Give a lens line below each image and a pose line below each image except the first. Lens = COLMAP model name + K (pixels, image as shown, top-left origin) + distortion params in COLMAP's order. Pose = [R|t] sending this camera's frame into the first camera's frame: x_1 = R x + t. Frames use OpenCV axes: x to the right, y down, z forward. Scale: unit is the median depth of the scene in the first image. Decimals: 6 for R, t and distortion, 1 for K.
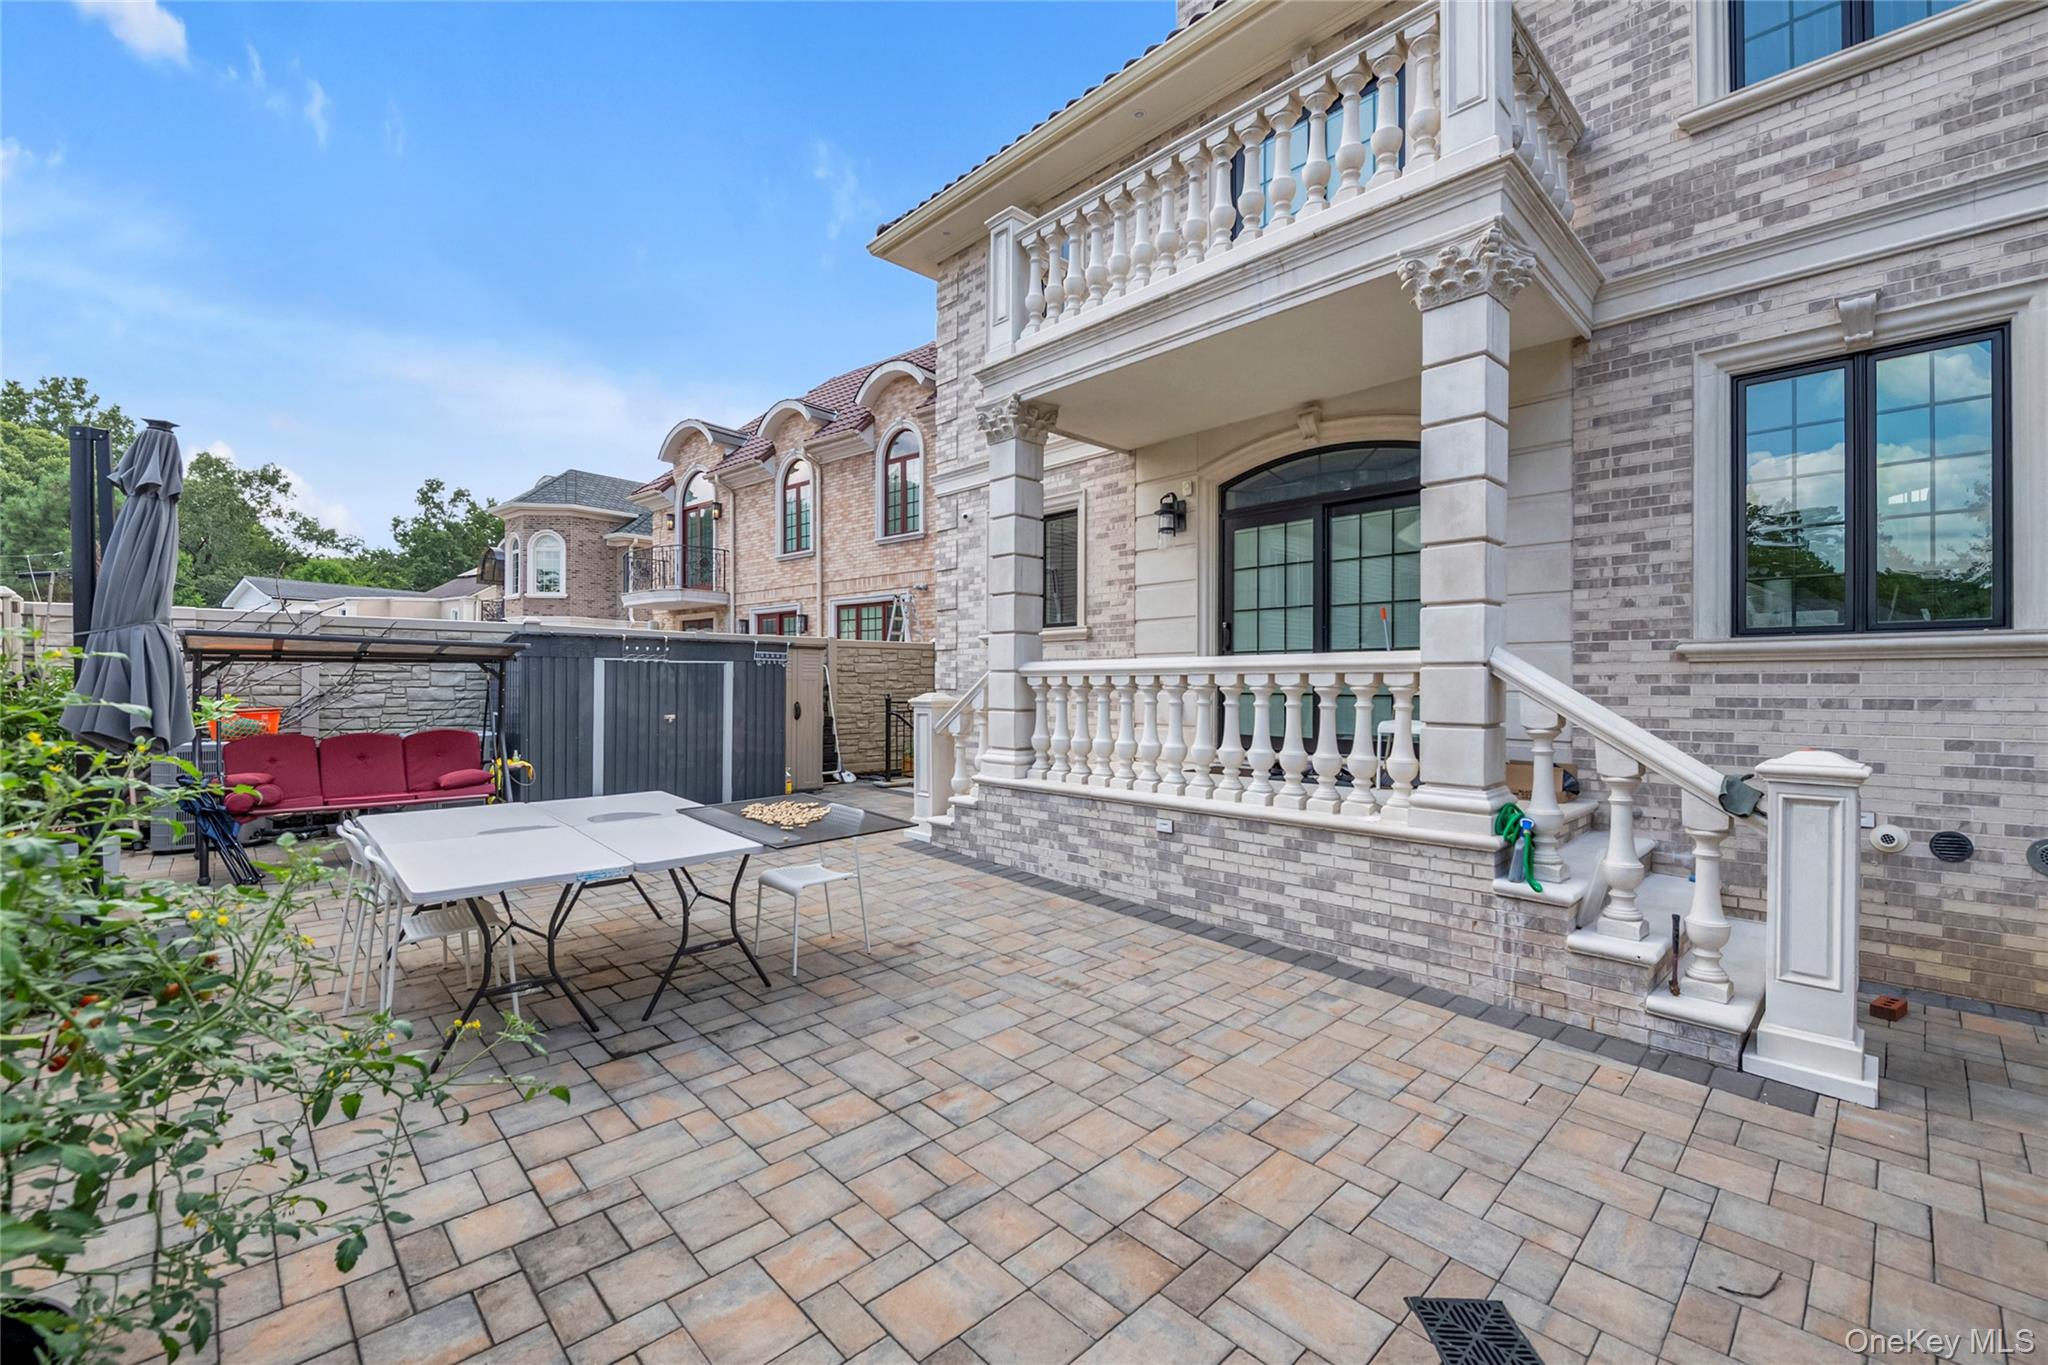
lens RADIAL K [[849.0, 0, 1024.0], [0, 849.0, 682.5], [0, 0, 1]] dist [-0.011335, -0.000366]
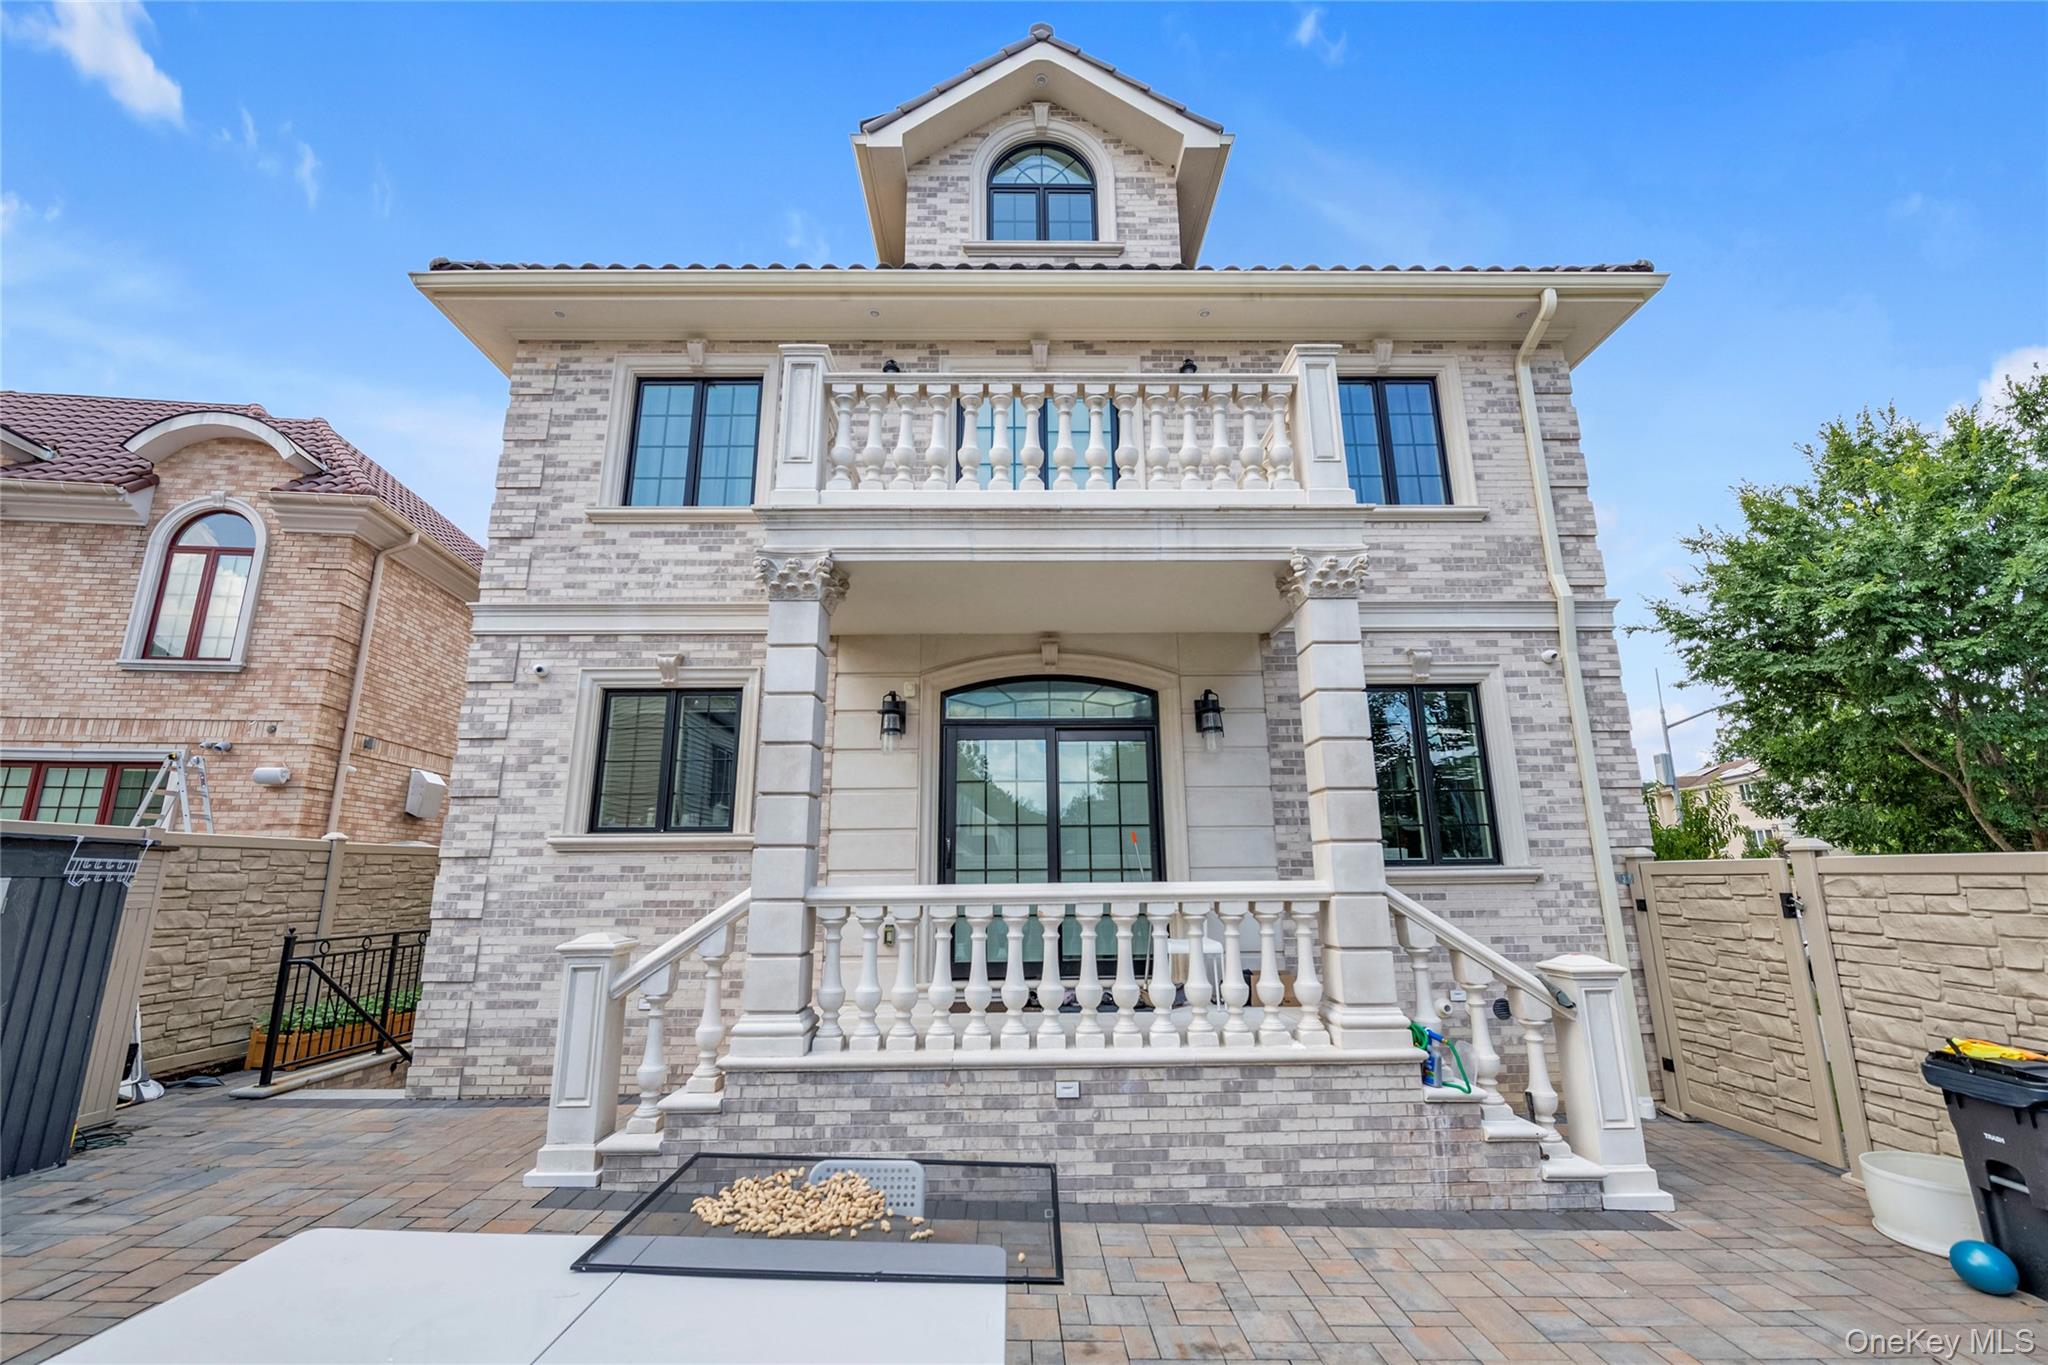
lens RADIAL K [[824.2, 0, 1024.0], [0, 824.2, 682.5], [0, 0, 1]] dist [-0.008750, -0.000279]
pose [[0.677112, 0.162492, 0.717716, -0.536294], [0.008546, 0.973514, -0.228467, -0.040707], [-0.735831, 0.160831, 0.657789, 0.443508]]
